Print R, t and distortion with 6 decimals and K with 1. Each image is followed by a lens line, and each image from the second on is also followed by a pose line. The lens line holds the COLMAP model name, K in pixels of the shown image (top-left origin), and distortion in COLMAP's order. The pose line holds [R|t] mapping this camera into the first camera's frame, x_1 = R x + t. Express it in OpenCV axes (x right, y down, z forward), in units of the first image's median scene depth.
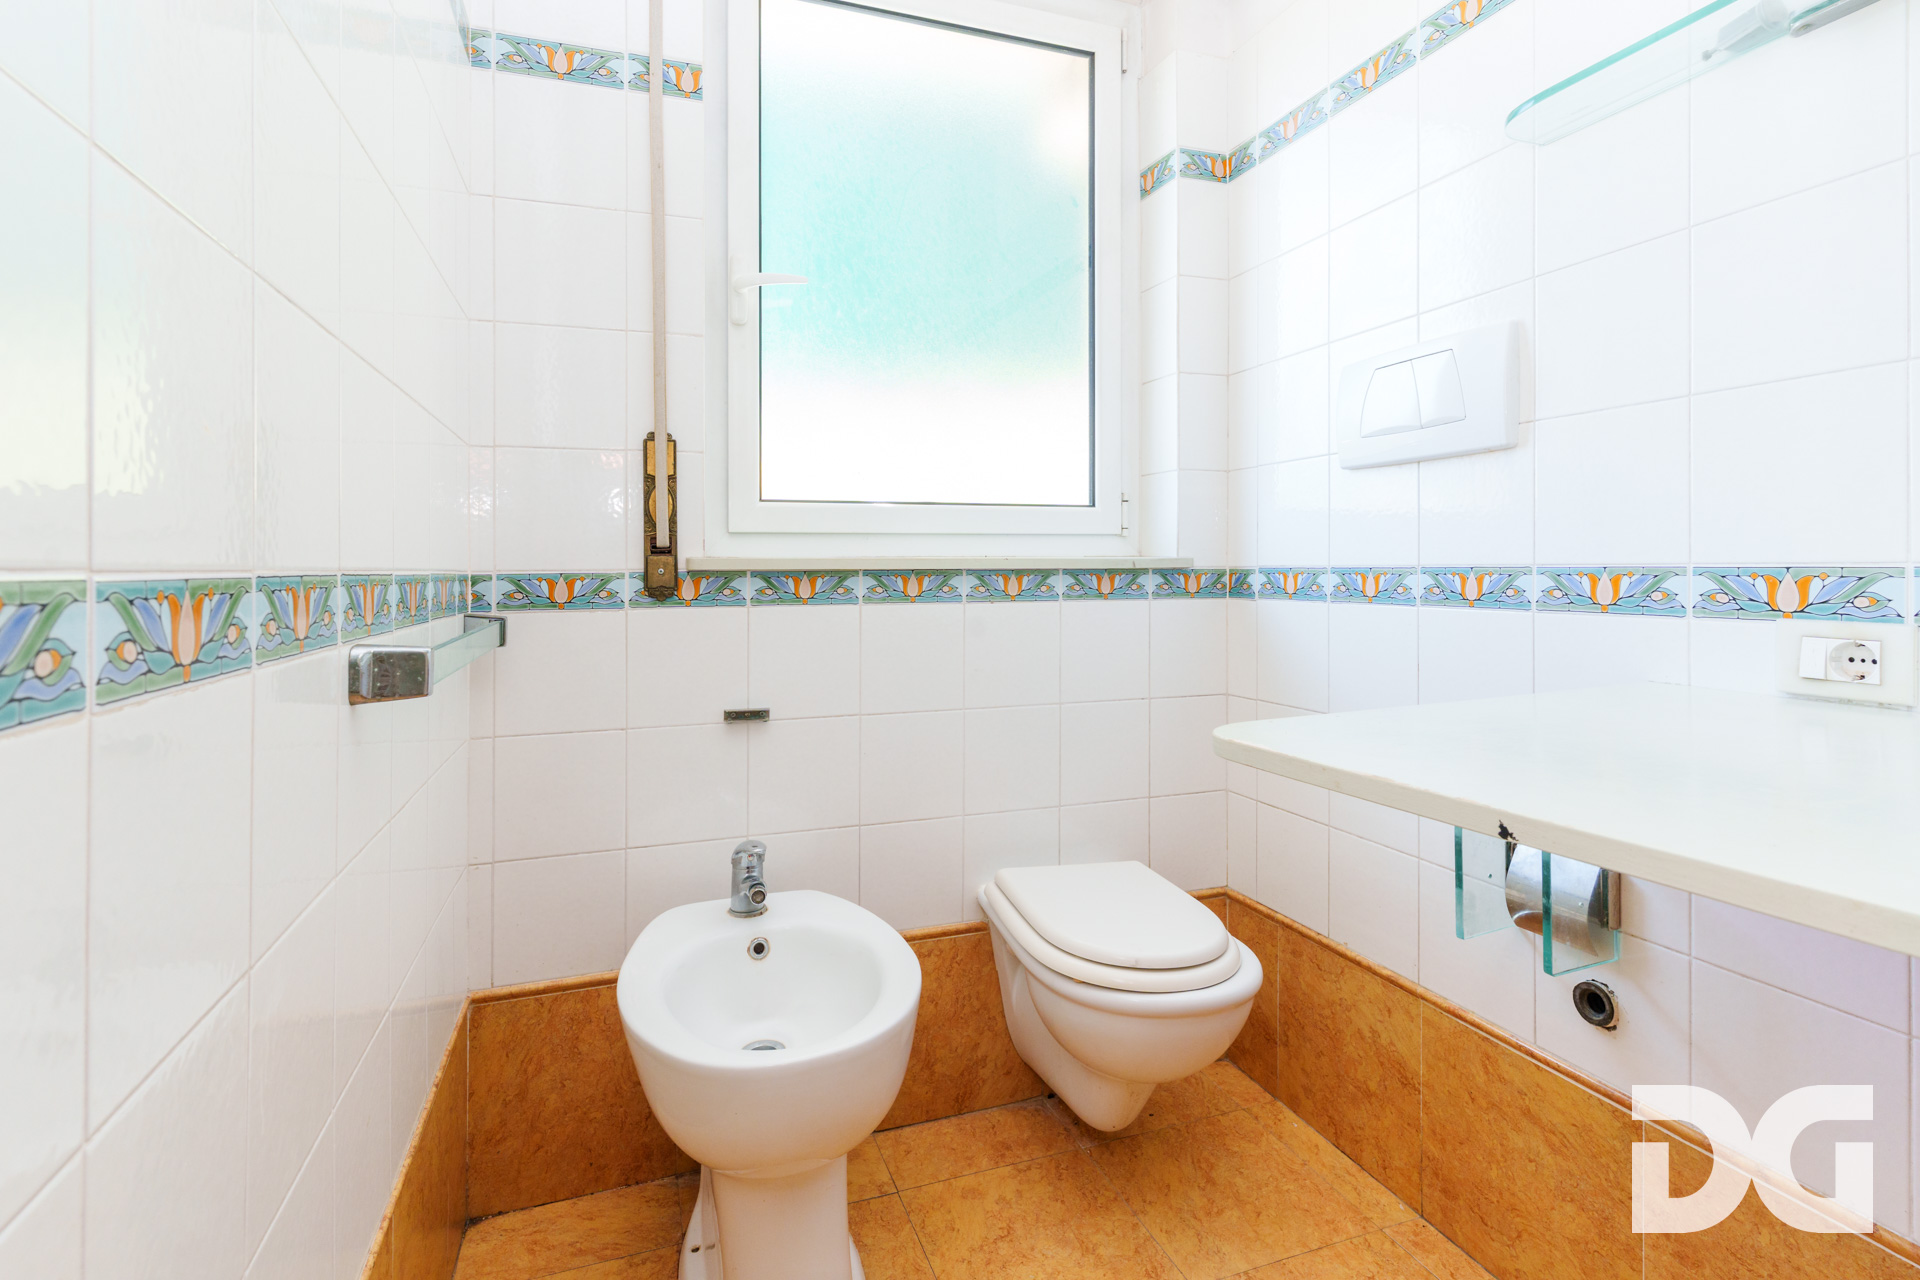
lens RADIAL K [[954.7, 0, 956.5], [0, 954.7, 559.3], [0, 0, 1]] dist [0.000348, 0.000997]
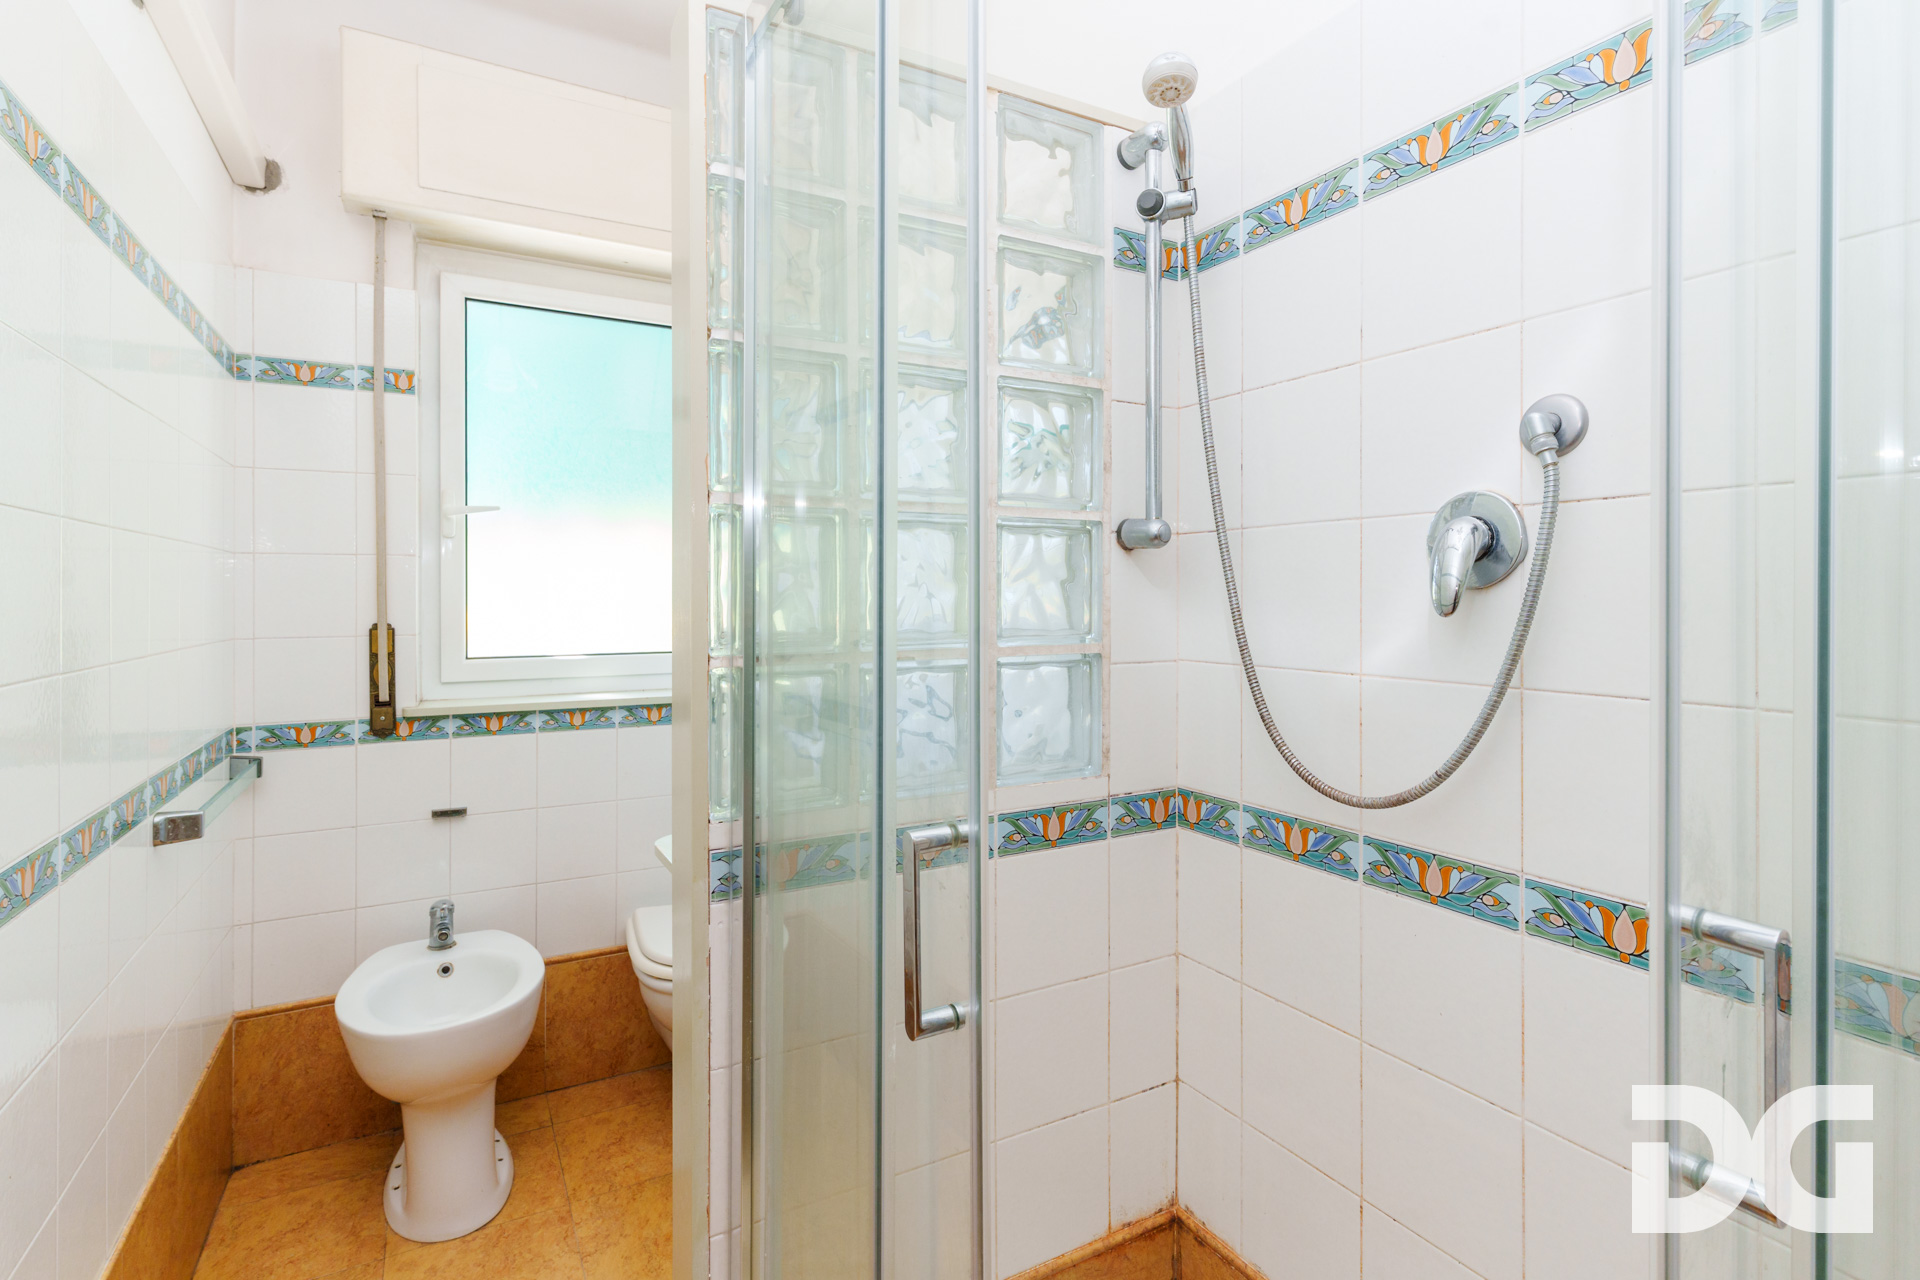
lens RADIAL K [[931.2, 0, 963.3], [0, 931.2, 603.9], [0, 0, 1]] dist [0.001579, 0.000016]
pose [[0.984308, 0.007890, 0.176281, 0.317374], [-0.010388, 0.999858, 0.013253, -0.193660], [-0.176152, -0.014876, 0.984251, -0.566223]]
